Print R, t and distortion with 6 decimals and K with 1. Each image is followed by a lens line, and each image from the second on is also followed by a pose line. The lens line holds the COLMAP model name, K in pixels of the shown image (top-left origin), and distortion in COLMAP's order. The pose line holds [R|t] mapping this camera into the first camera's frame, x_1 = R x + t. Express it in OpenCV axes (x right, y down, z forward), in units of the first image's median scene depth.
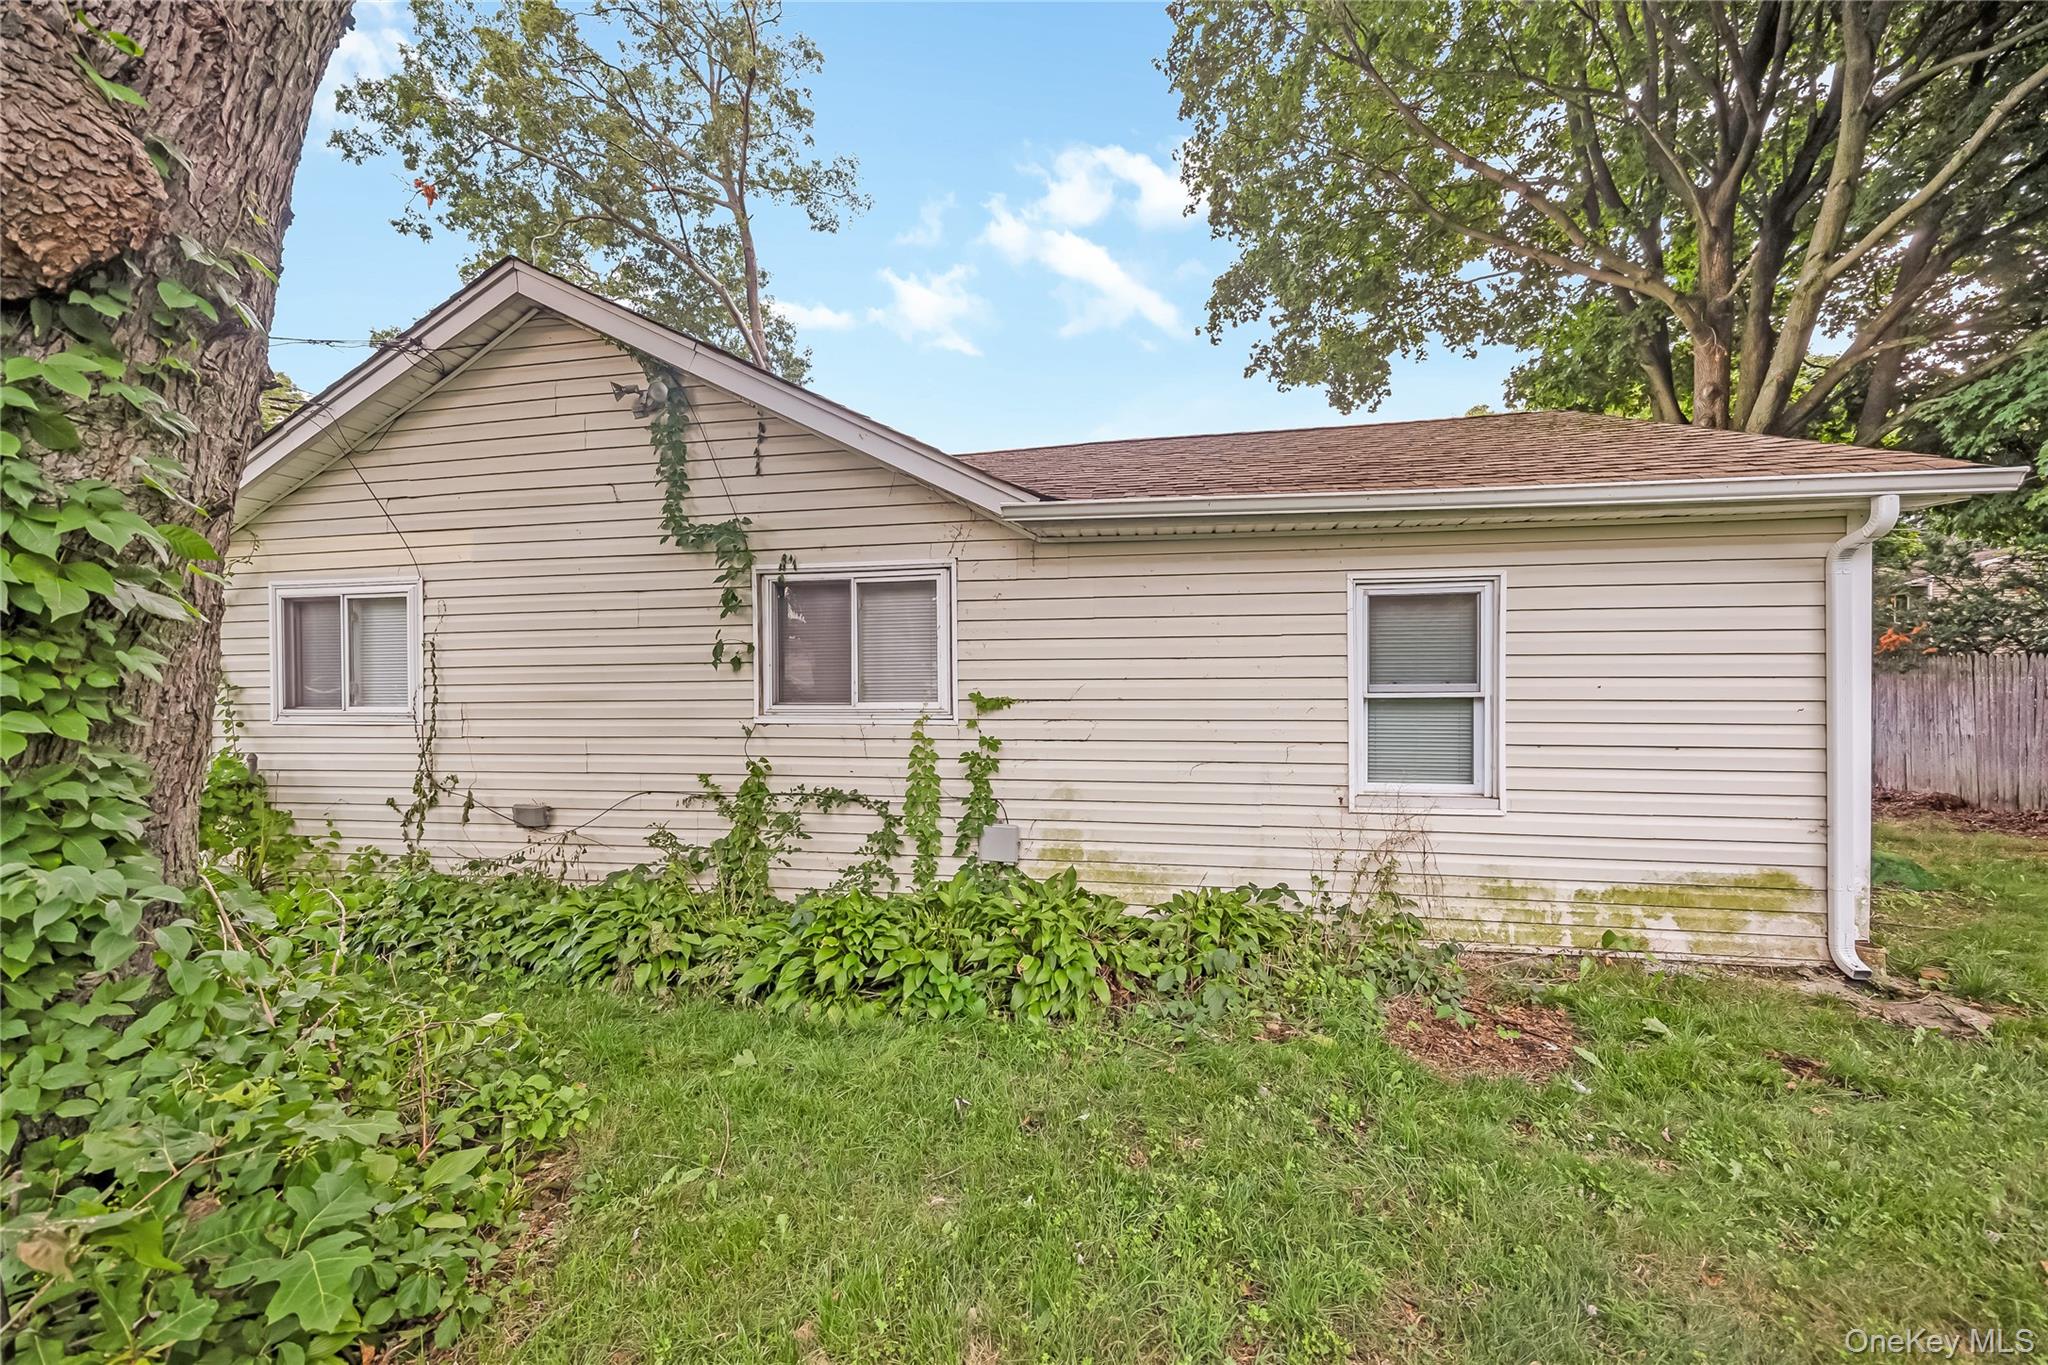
lens RADIAL K [[809.9, 0, 1024.0], [0, 809.9, 682.5], [0, 0, 1]] dist [-0.000672, -0.000143]
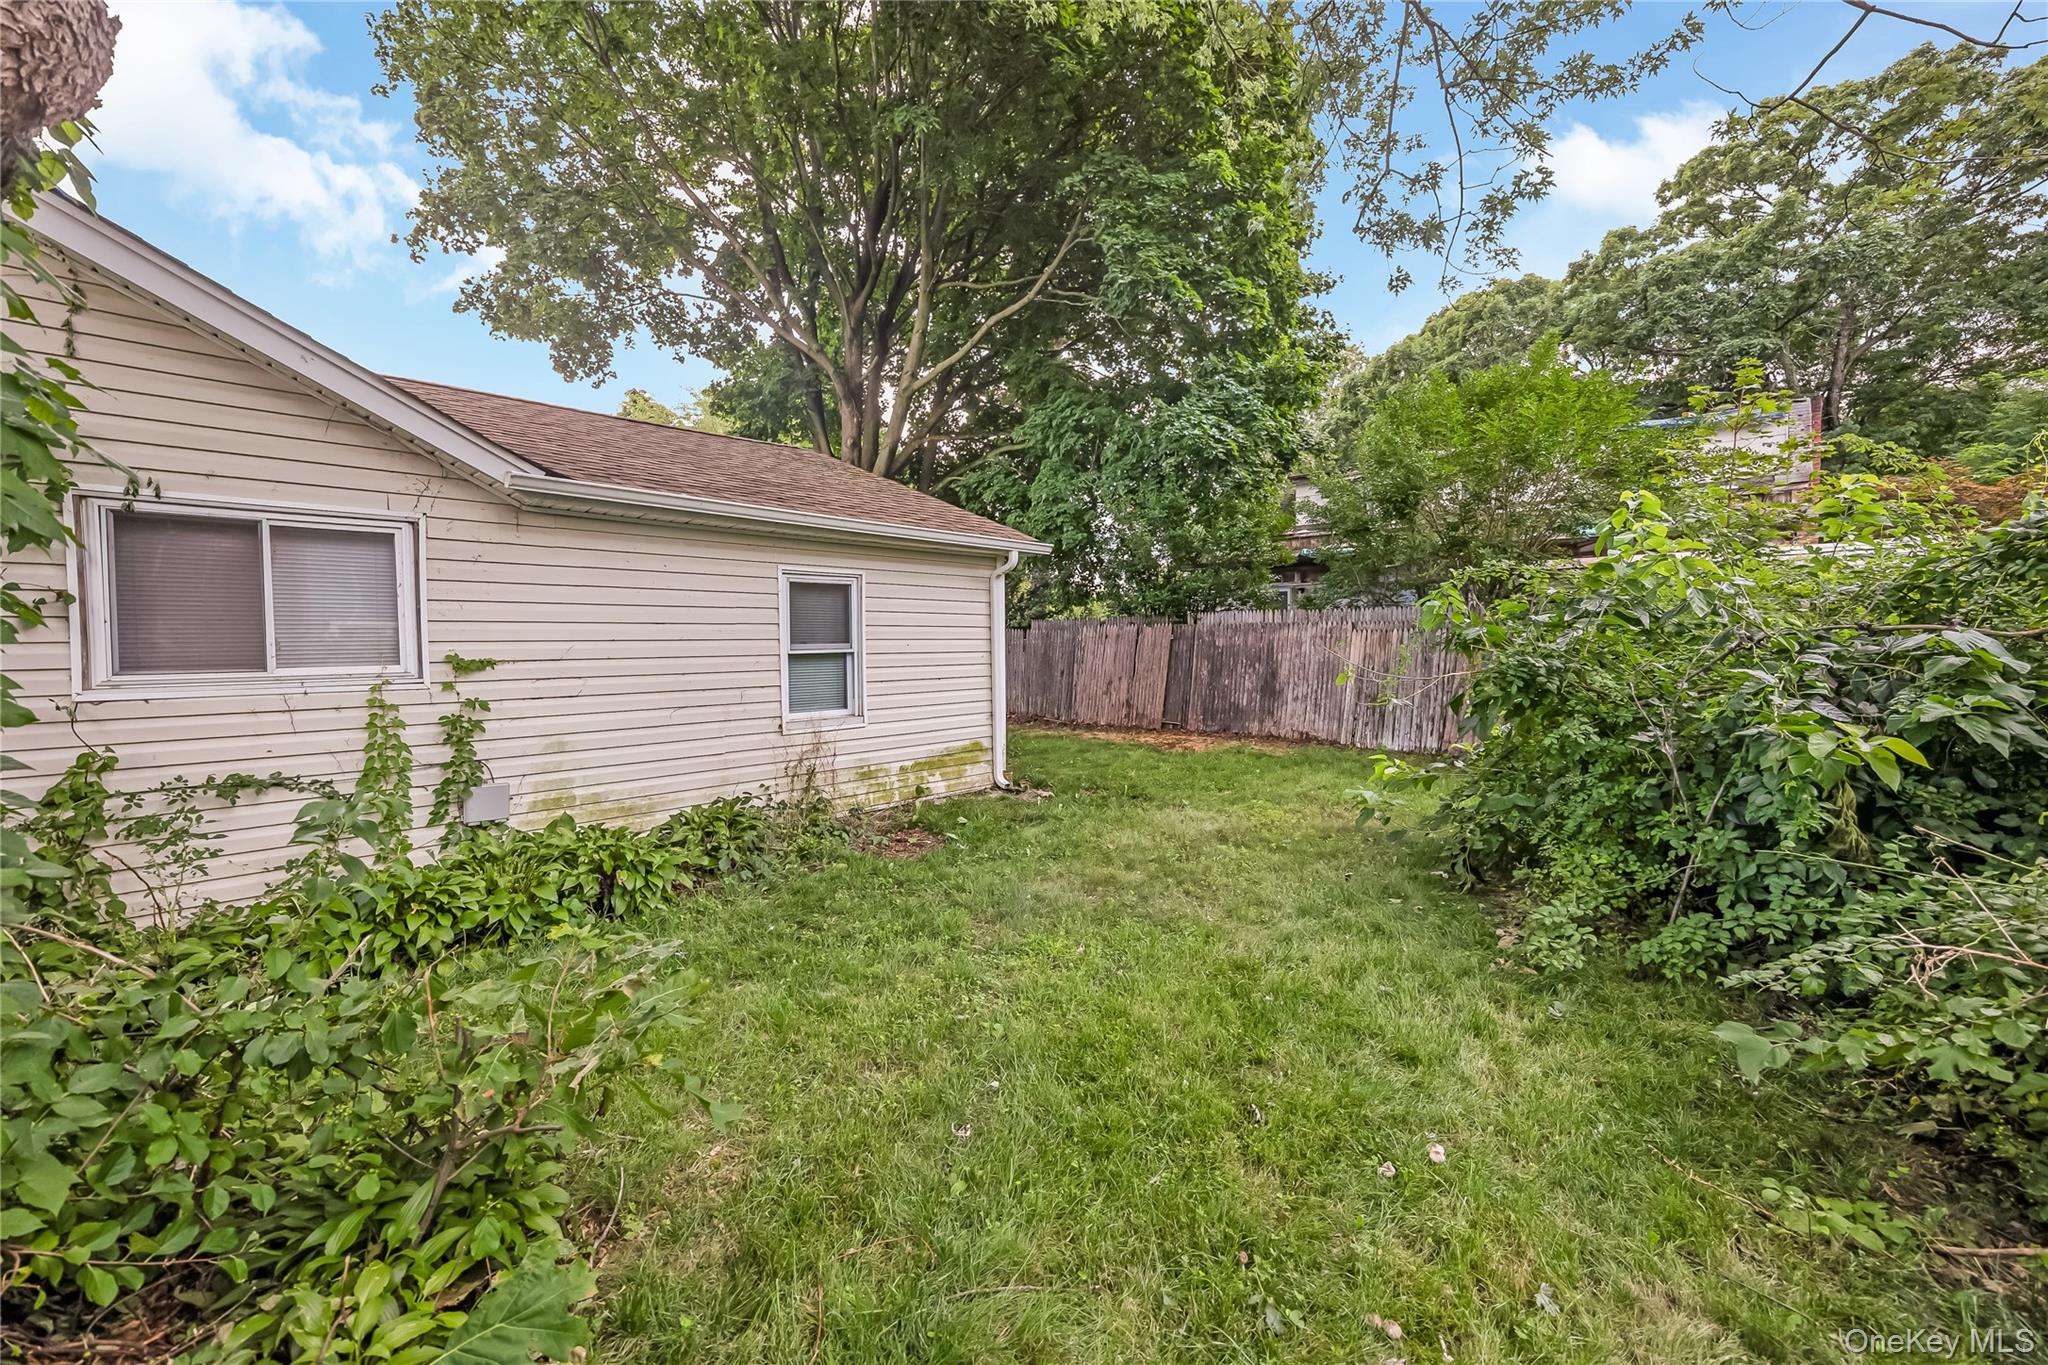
lens RADIAL K [[809.9, 0, 1024.0], [0, 809.9, 682.5], [0, 0, 1]] dist [-0.000672, -0.000143]
pose [[0.545924, -0.041739, 0.836794, -0.498214], [0.008140, 0.998975, 0.044518, 0.008150], [-0.837795, -0.017493, 0.545704, -0.112608]]
